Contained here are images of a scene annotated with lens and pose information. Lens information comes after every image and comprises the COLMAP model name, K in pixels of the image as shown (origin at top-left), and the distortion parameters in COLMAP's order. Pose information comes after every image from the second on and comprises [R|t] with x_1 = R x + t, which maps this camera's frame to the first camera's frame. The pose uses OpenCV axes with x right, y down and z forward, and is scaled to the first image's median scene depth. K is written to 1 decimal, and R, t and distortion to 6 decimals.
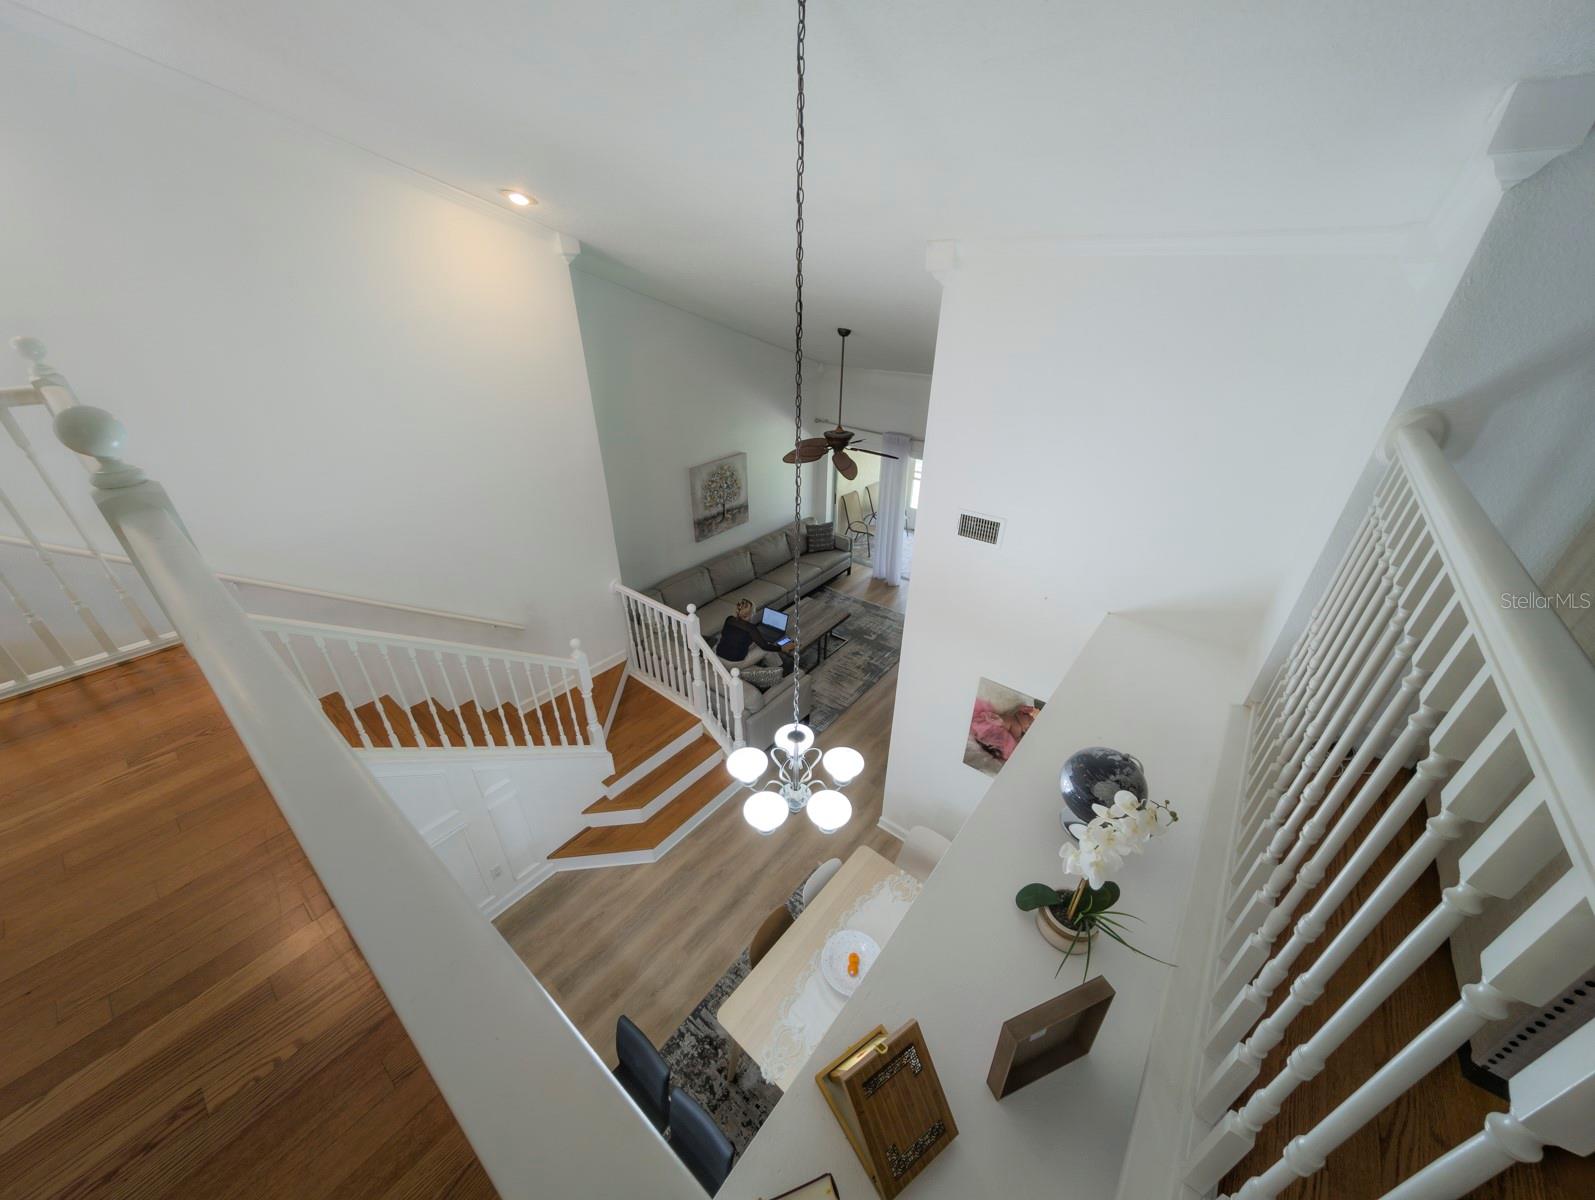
lens RADIAL K [[578.8, 0, 797.9], [0, 578.8, 604.8], [0, 0, 1]] dist [-0.000689, -0.000011]
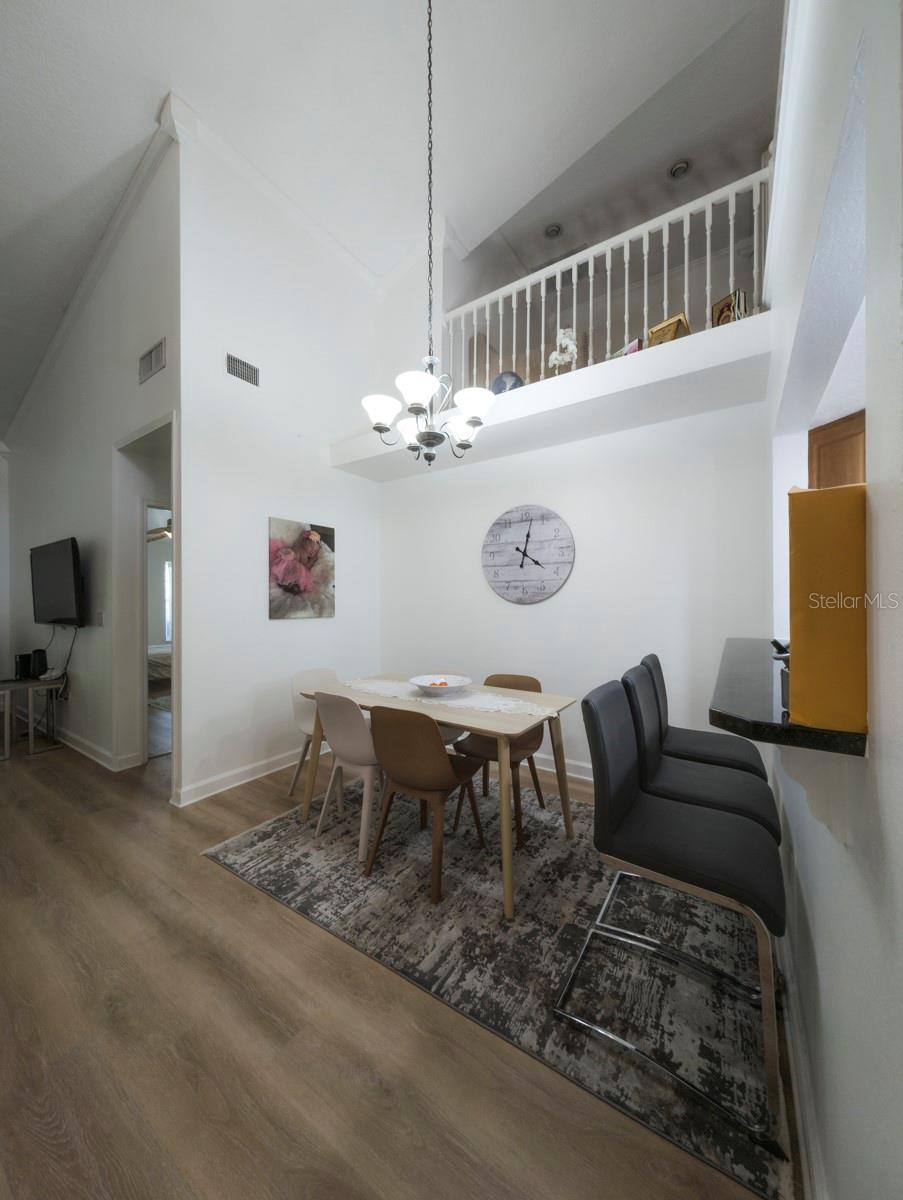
lens RADIAL K [[435.5, 0, 450.6], [0, 435.5, 601.5], [0, 0, 1]] dist [-0.000689, -0.000011]
pose [[-0.099309, -0.009994, 0.995006, -0.564583], [0.486951, 0.871544, 0.057355, 0.390671], [-0.867765, 0.490215, -0.081686, 0.839082]]
